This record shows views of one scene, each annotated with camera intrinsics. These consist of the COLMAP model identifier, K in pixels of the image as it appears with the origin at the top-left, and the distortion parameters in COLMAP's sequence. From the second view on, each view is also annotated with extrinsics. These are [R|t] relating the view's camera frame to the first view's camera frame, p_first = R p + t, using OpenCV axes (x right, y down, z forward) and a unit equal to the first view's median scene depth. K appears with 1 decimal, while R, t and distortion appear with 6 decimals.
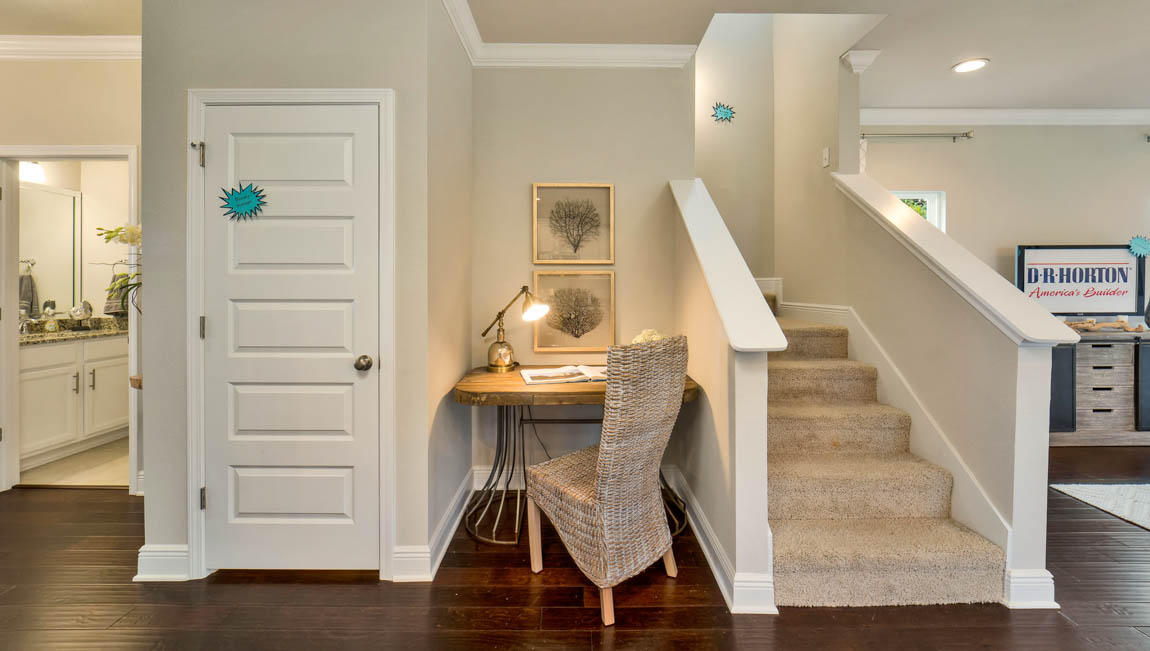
lens RADIAL K [[478.2, 0, 555.1], [0, 478.2, 287.5], [0, 0, 1]] dist [-0.009469, 0.000580]
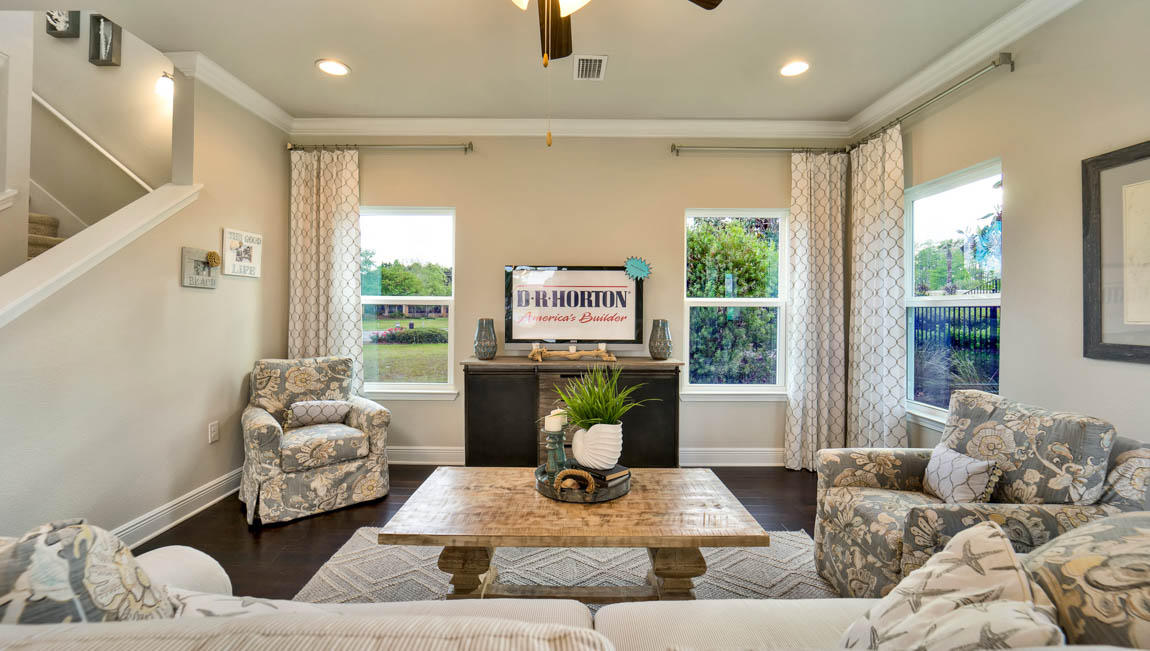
lens RADIAL K [[478.2, 0, 570.4], [0, 478.2, 305.2], [0, 0, 1]] dist [-0.009469, 0.000580]
pose [[0.999945, 0.010501, 0.000843, 1.102115], [-0.010495, 0.999920, -0.007048, -0.006973], [-0.000917, 0.007039, 0.999975, 0.069418]]
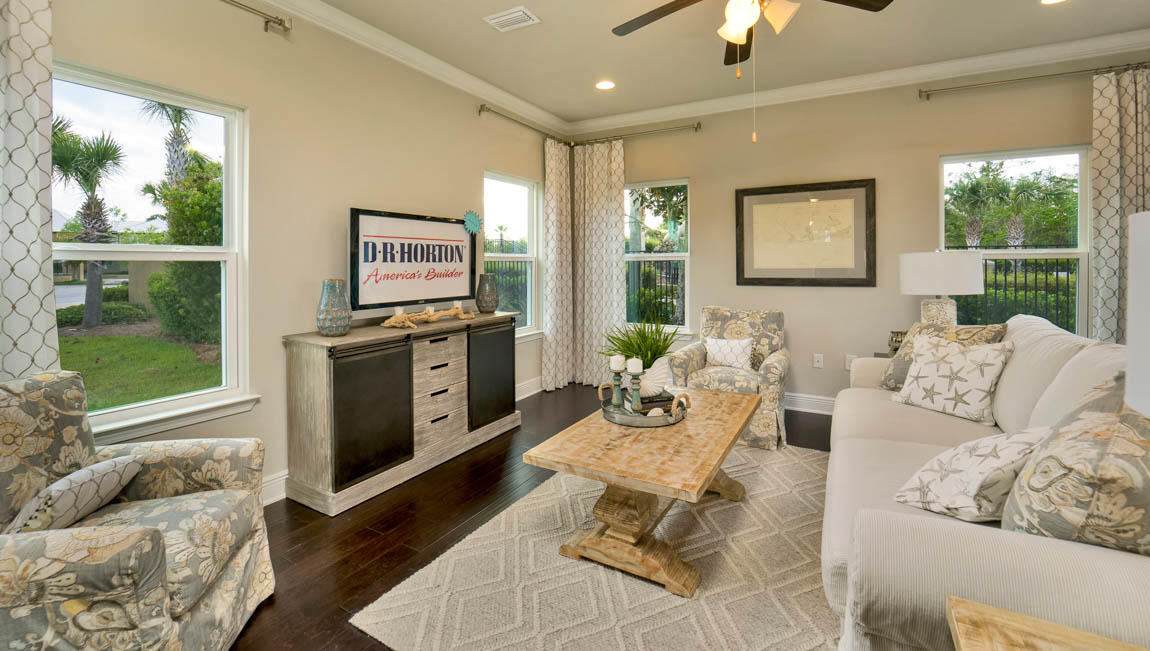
lens RADIAL K [[478.2, 0, 570.1], [0, 478.2, 269.7], [0, 0, 1]] dist [-0.009469, 0.000580]
pose [[0.496393, -0.008686, 0.868054, 0.531378], [0.001172, 0.999956, 0.009335, -0.004868], [-0.868097, -0.003616, 0.496381, 0.377993]]
